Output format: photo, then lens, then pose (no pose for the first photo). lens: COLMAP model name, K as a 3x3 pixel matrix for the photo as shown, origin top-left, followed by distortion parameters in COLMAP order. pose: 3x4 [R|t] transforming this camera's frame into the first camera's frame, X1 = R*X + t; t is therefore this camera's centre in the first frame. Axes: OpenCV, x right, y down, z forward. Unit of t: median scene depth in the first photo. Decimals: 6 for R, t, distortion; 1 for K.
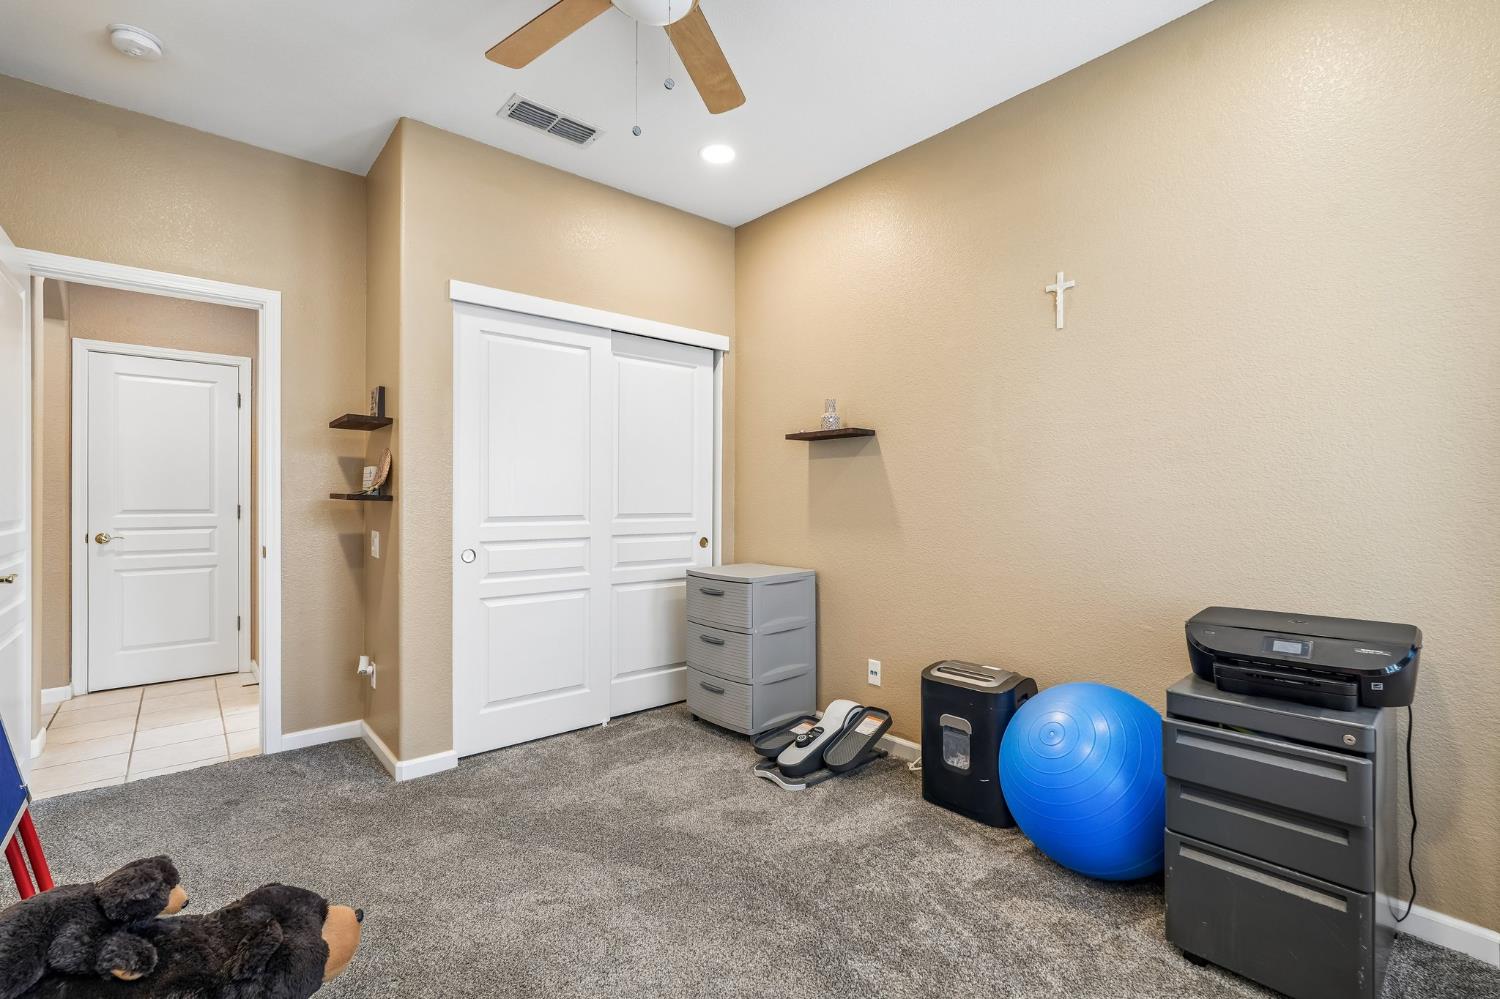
lens RADIAL K [[660.6, 0, 750.0], [0, 660.6, 499.5], [0, 0, 1]] dist [-0.000739, 0.000240]
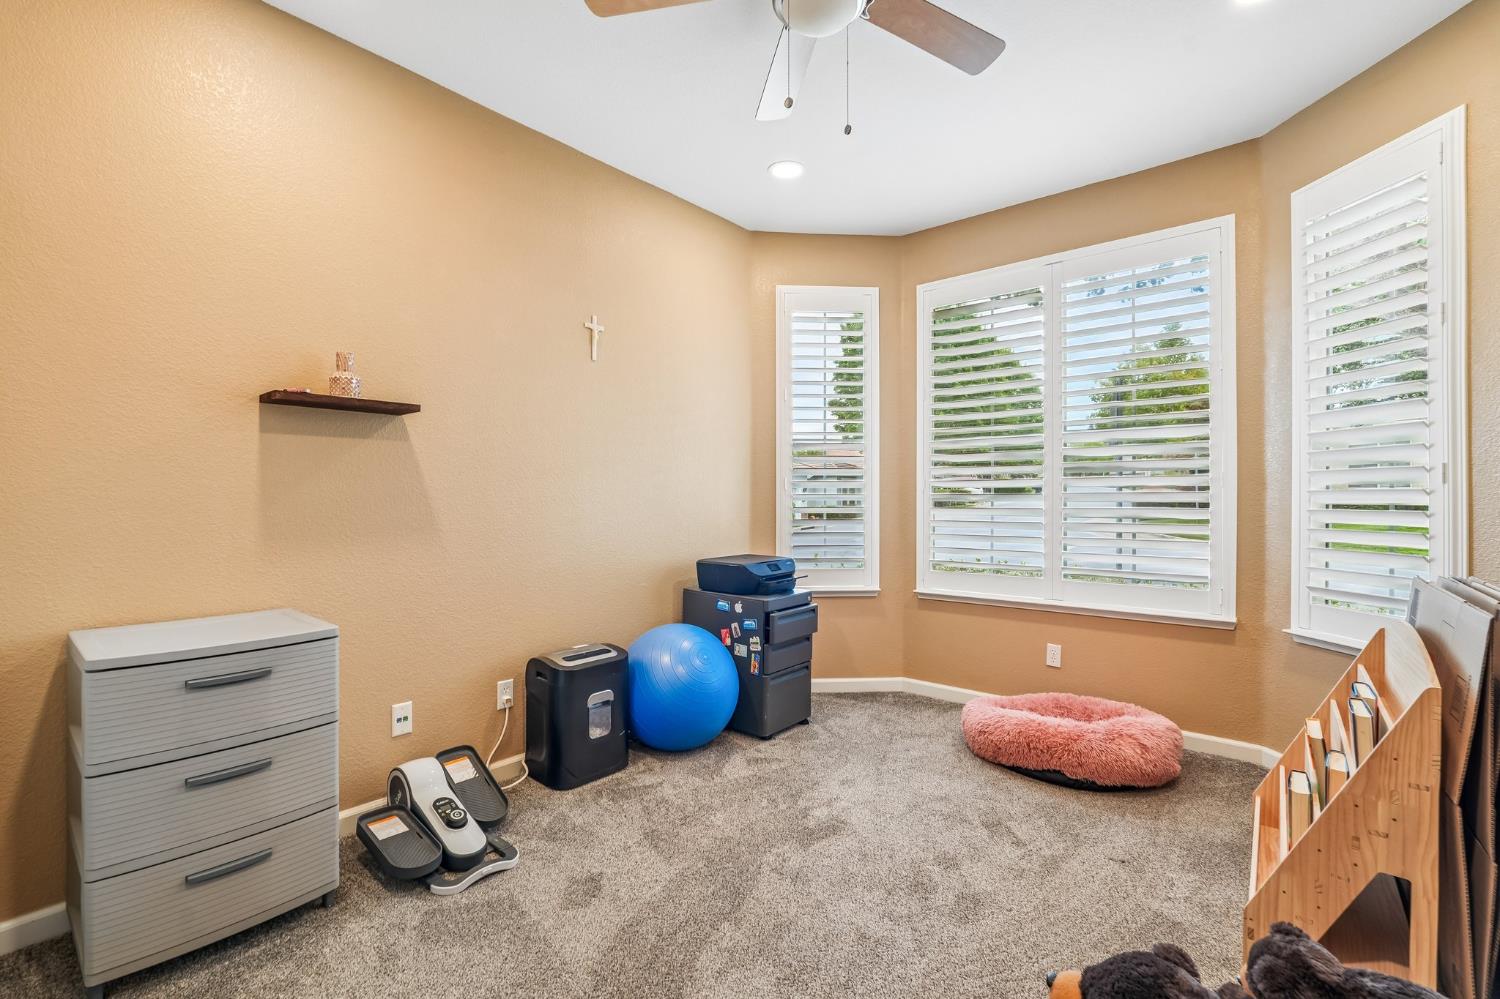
lens RADIAL K [[660.6, 0, 750.0], [0, 660.6, 499.5], [0, 0, 1]] dist [-0.000739, 0.000240]
pose [[-0.139626, -0.001256, 0.990203, -0.643799], [0.004733, 0.999987, 0.001936, 0.002731], [-0.990193, 0.004957, -0.139618, 0.700873]]
